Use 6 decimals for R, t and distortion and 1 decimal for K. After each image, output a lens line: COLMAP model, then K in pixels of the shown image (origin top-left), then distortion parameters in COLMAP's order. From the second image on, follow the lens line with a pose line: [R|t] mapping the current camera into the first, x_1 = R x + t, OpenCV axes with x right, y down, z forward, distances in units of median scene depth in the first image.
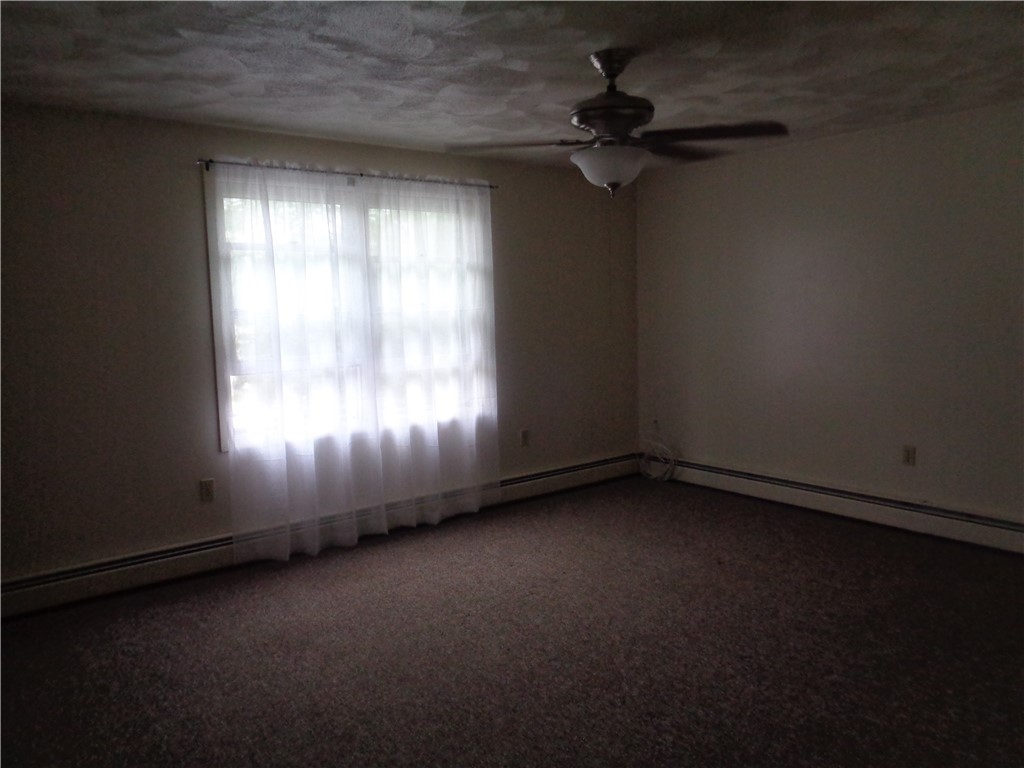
lens RADIAL K [[774.5, 0, 512.0], [0, 774.5, 384.0], [0, 0, 1]] dist [0.003933, 0.009935]
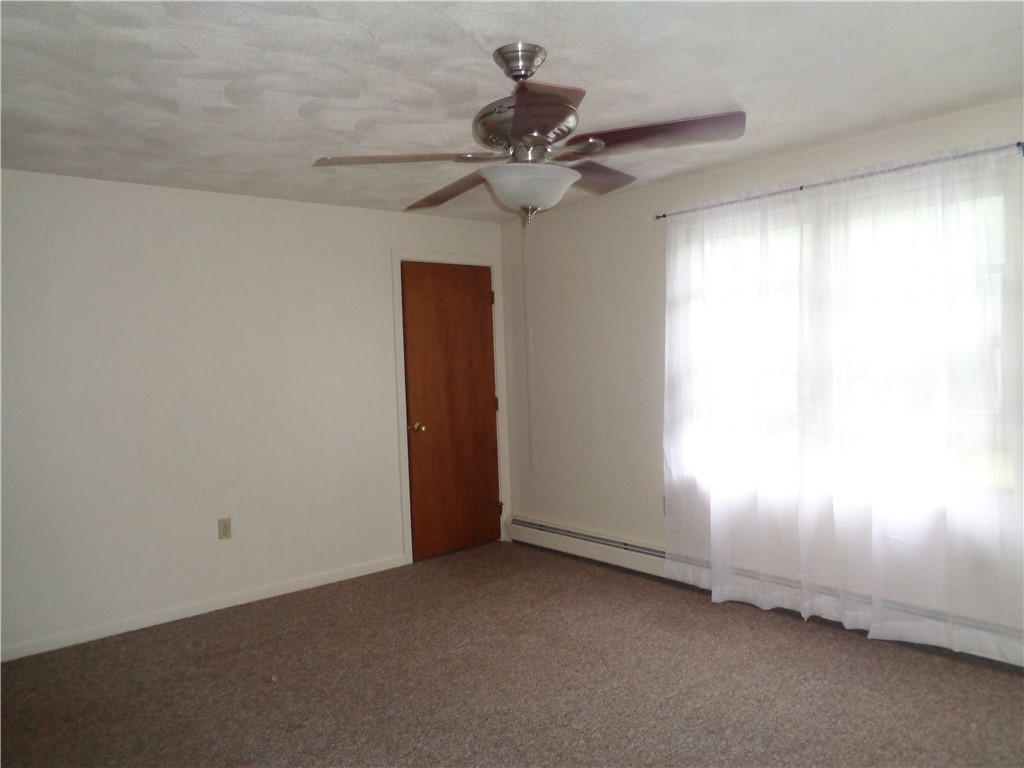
lens RADIAL K [[774.5, 0, 512.0], [0, 774.5, 384.0], [0, 0, 1]] dist [0.003933, 0.009935]
pose [[0.024667, 0.070096, -0.997235, 0.691595], [-0.063451, 0.995637, 0.068414, -0.099587], [0.997680, 0.061588, 0.029007, 0.707455]]
